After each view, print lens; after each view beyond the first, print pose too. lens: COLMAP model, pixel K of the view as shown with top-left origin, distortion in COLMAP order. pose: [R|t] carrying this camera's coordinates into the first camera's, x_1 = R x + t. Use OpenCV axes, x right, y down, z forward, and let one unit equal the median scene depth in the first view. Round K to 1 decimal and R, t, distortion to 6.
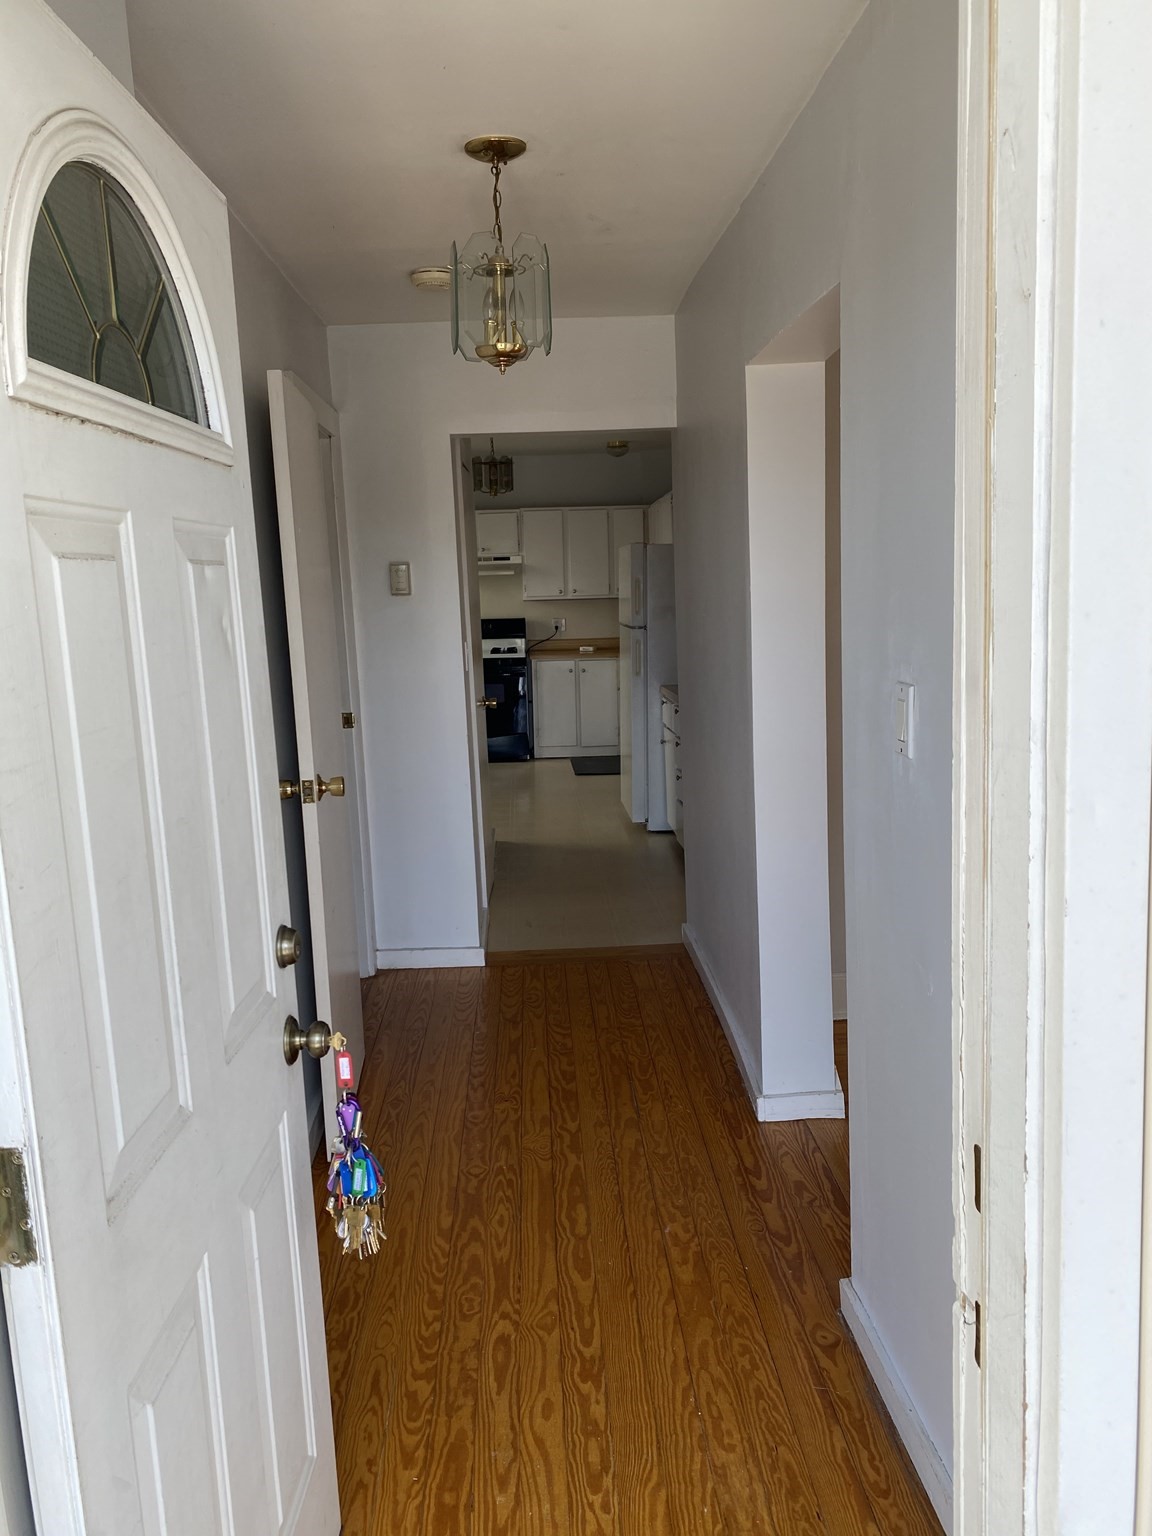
lens RADIAL K [[1154.7, 0, 576.0], [0, 1154.7, 768.0], [0, 0, 1]] dist [0.078194, -0.098305]
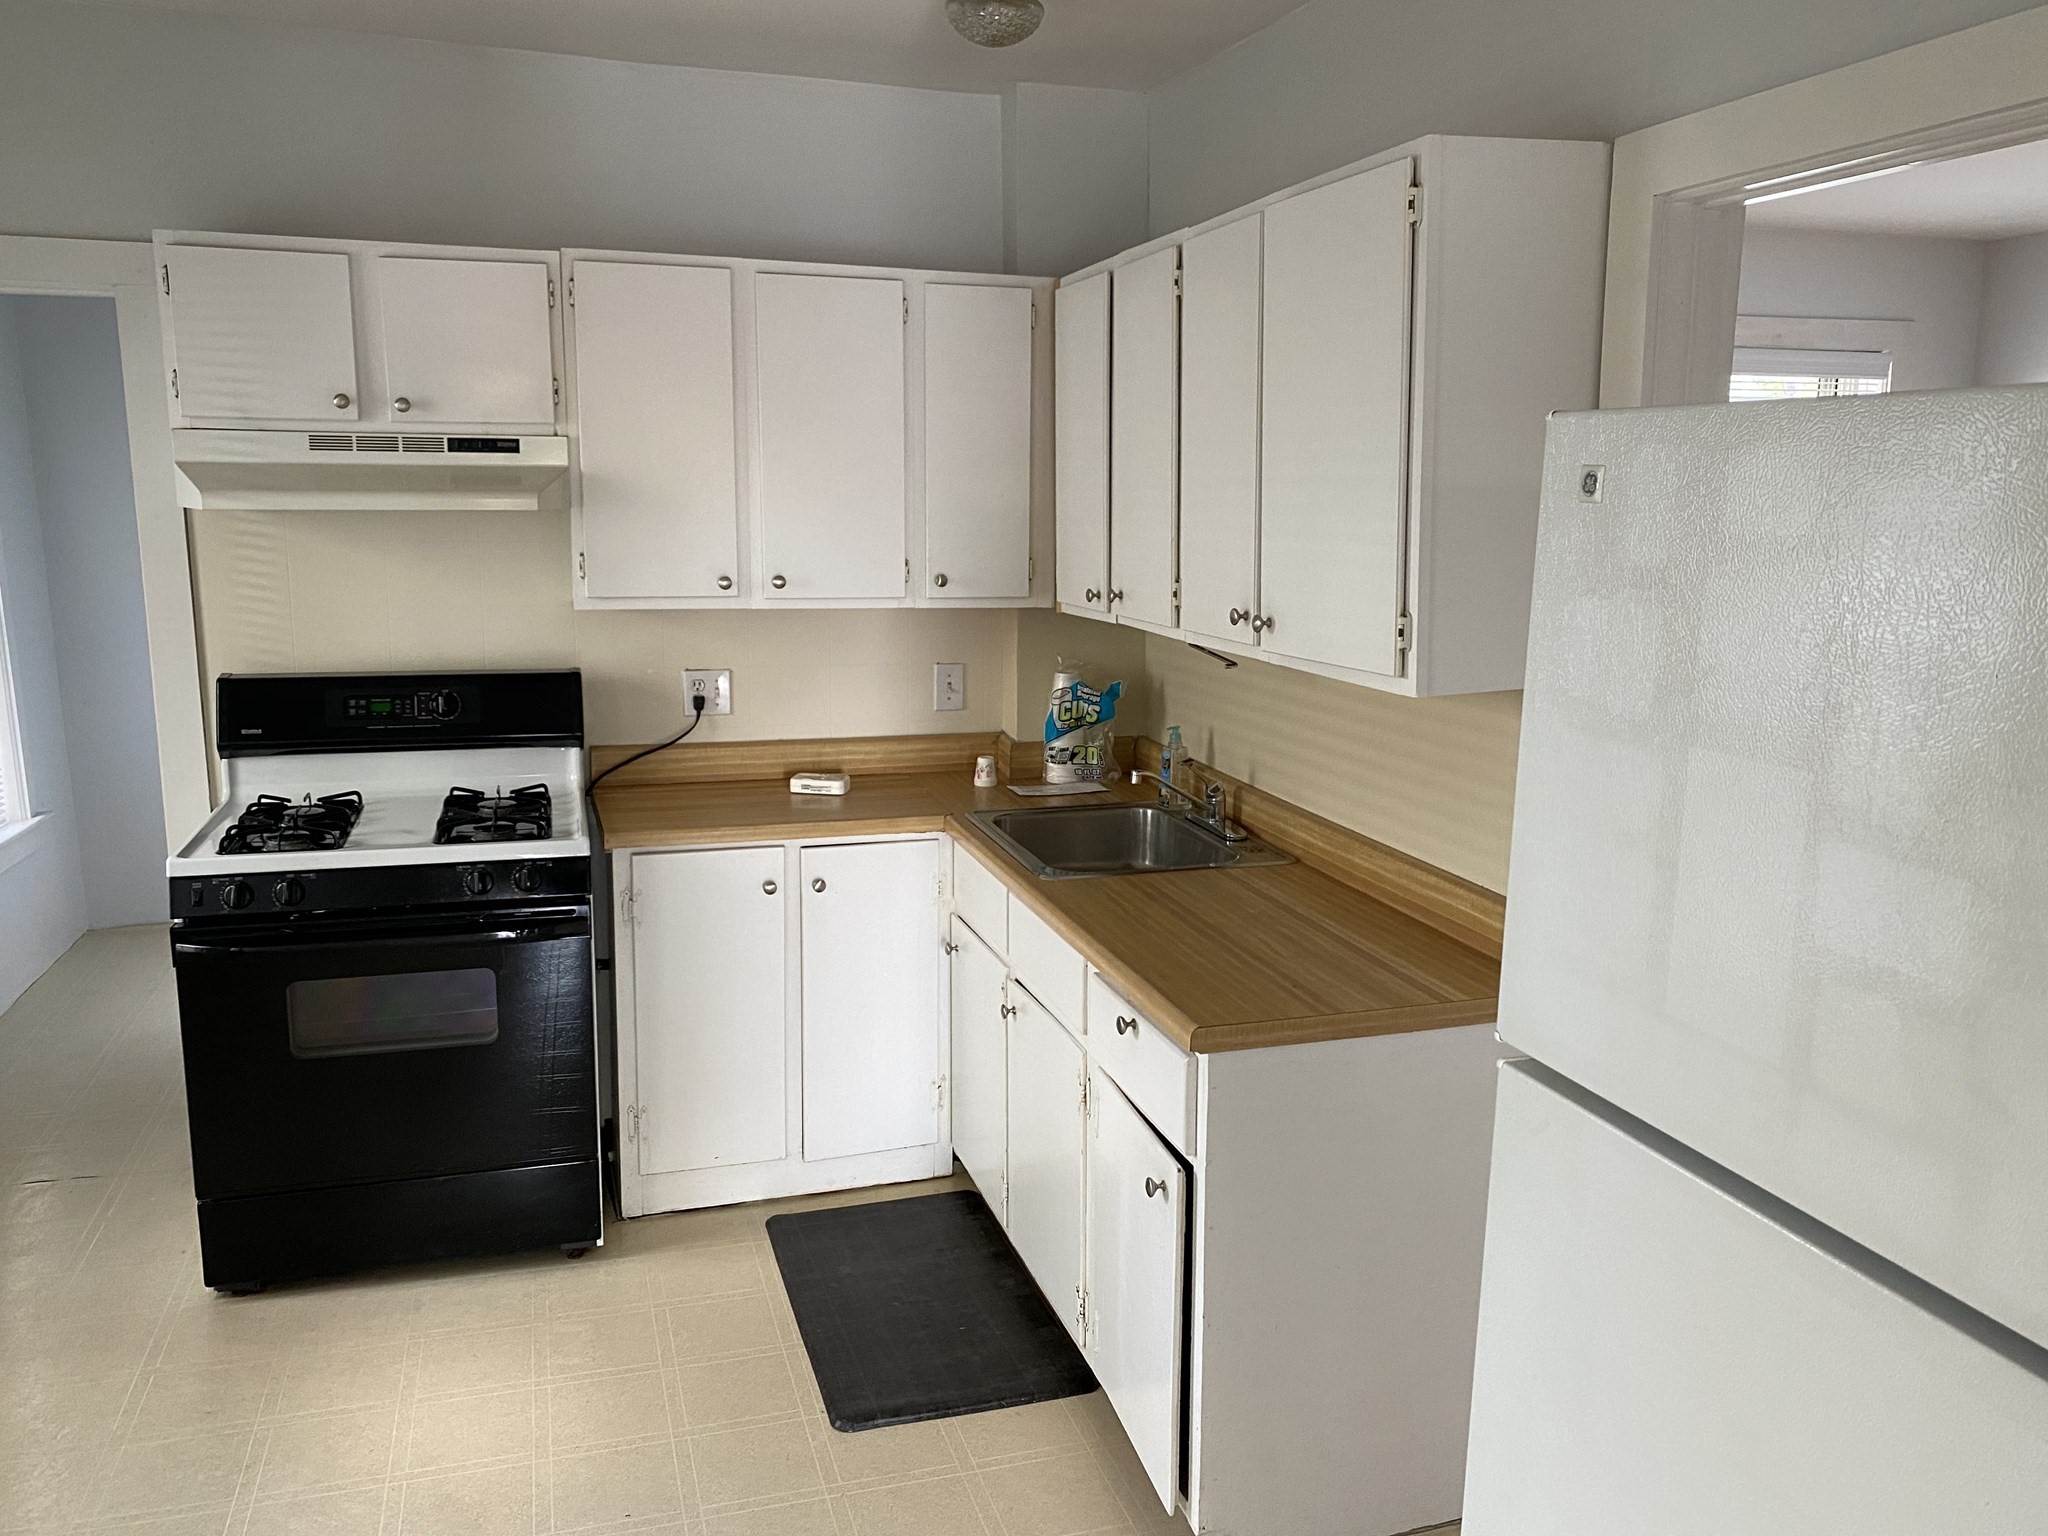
lens RADIAL K [[1539.6, 0, 1037.2], [0, 1539.6, 764.5], [0, 0, 1]] dist [0.078194, -0.098305]
pose [[0.963591, -0.006460, 0.267304, -0.039430], [-0.000620, 0.999651, 0.026394, -0.120929], [-0.267381, -0.025599, 0.963251, 0.643346]]
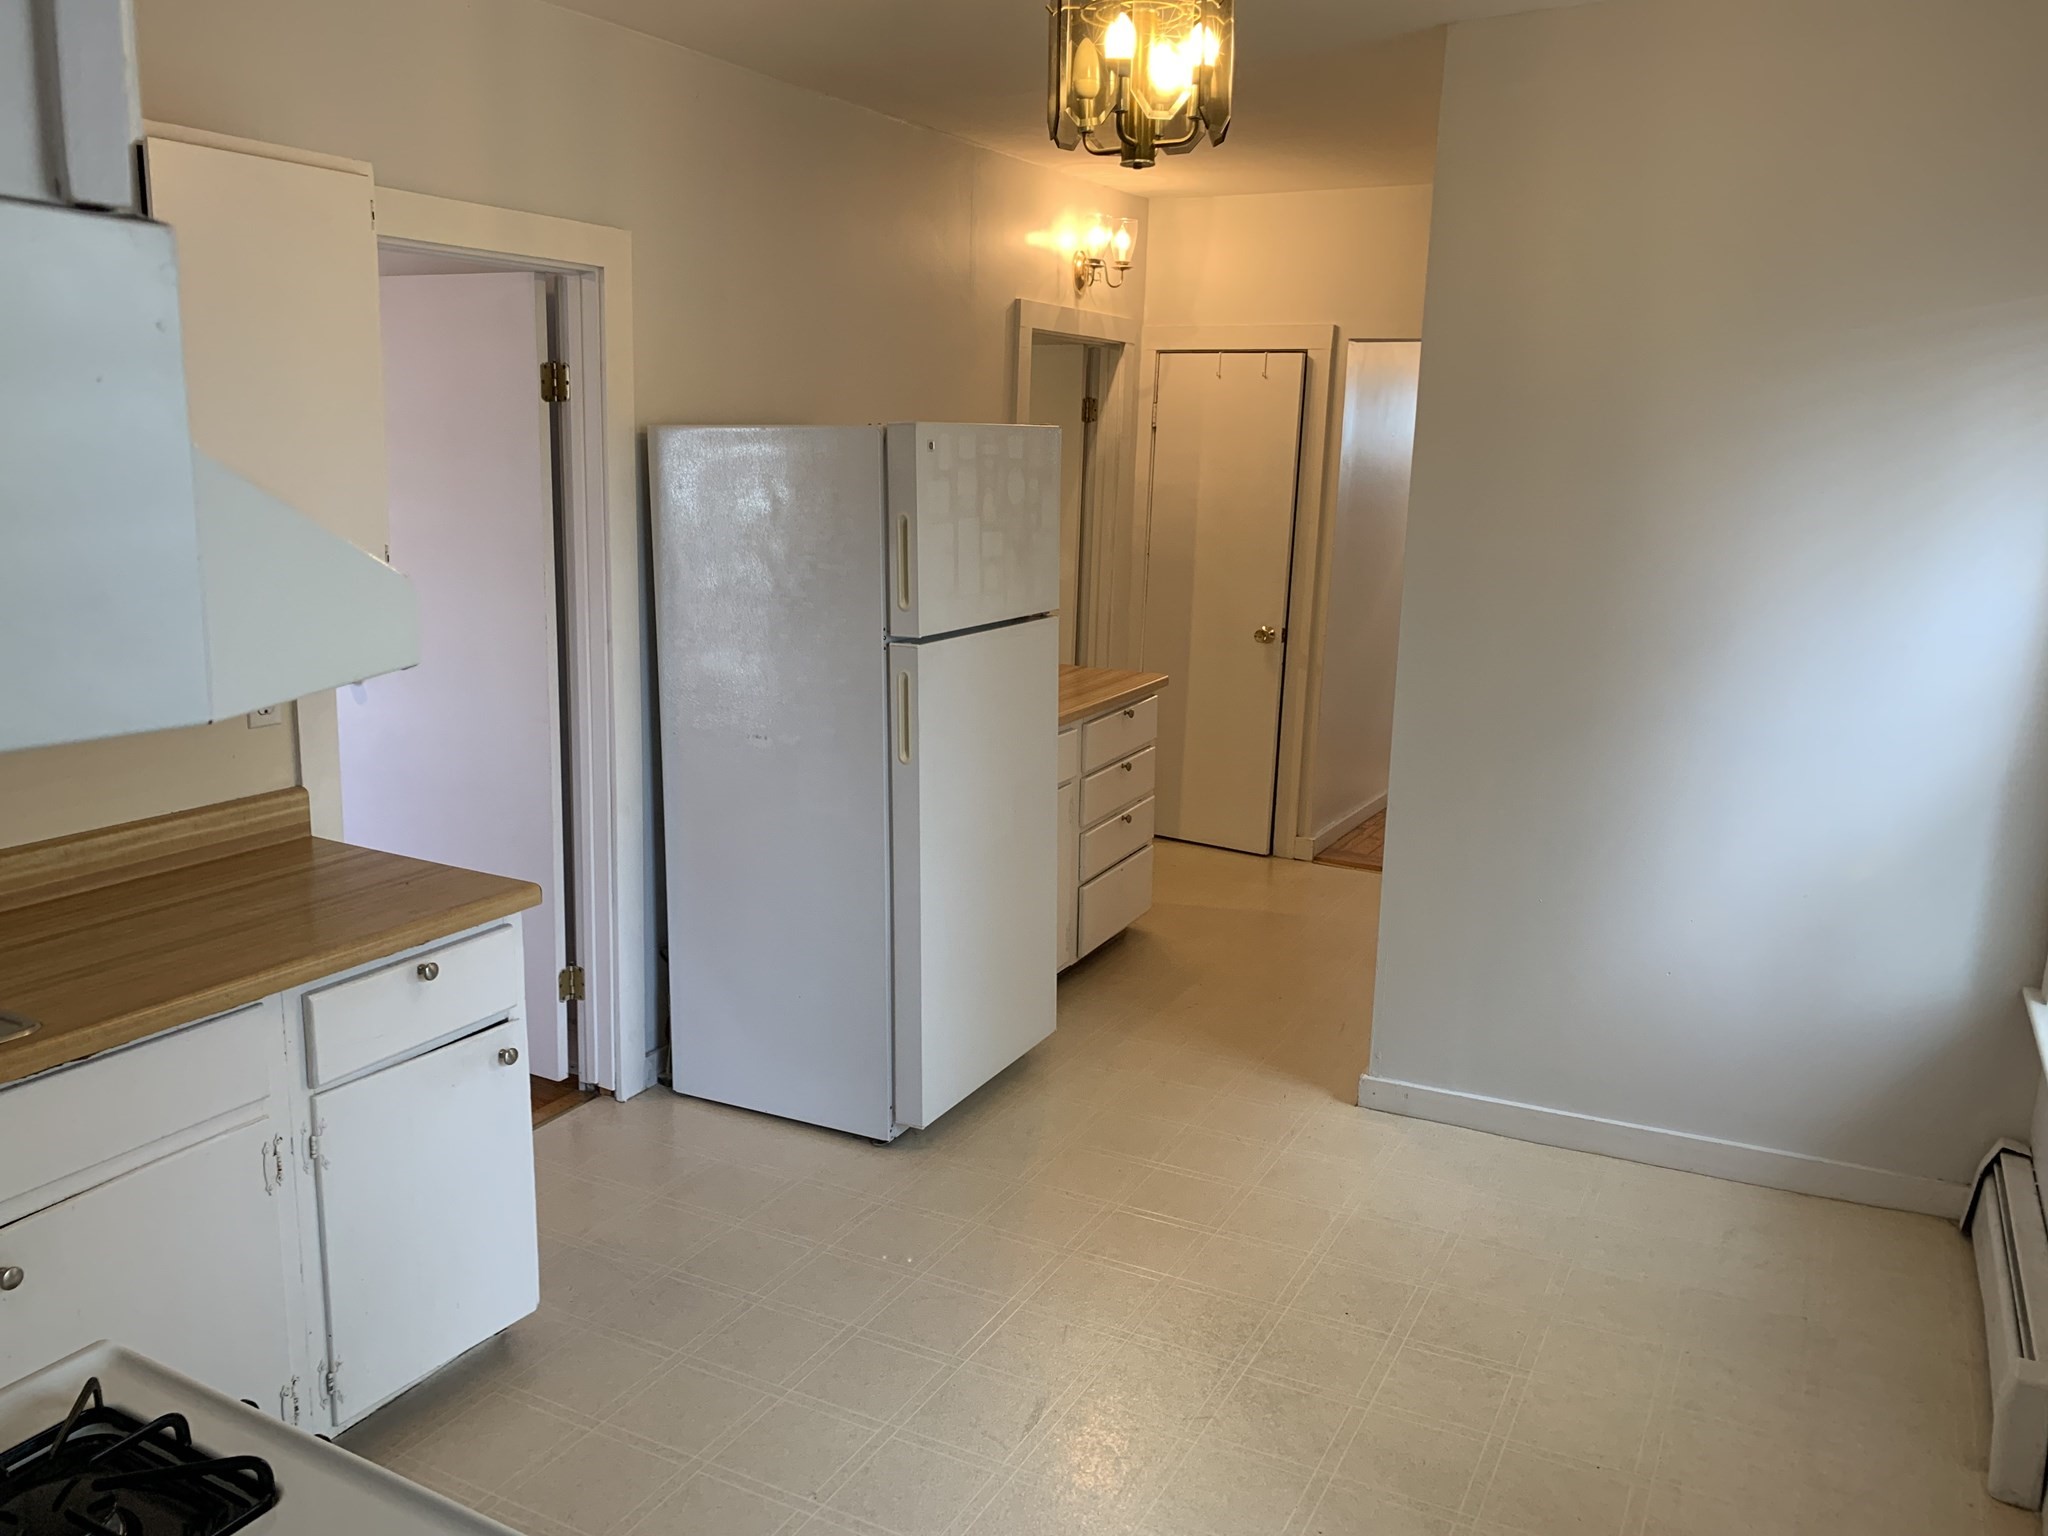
lens RADIAL K [[1526.8, 0, 1024.3], [0, 1526.8, 755.6], [0, 0, 1]] dist [0.077235, -0.092072]
pose [[-0.854327, -0.087305, 0.512350, -0.173420], [0.092181, 0.944708, 0.314688, -0.178021], [-0.511495, 0.316076, -0.799042, 1.021901]]
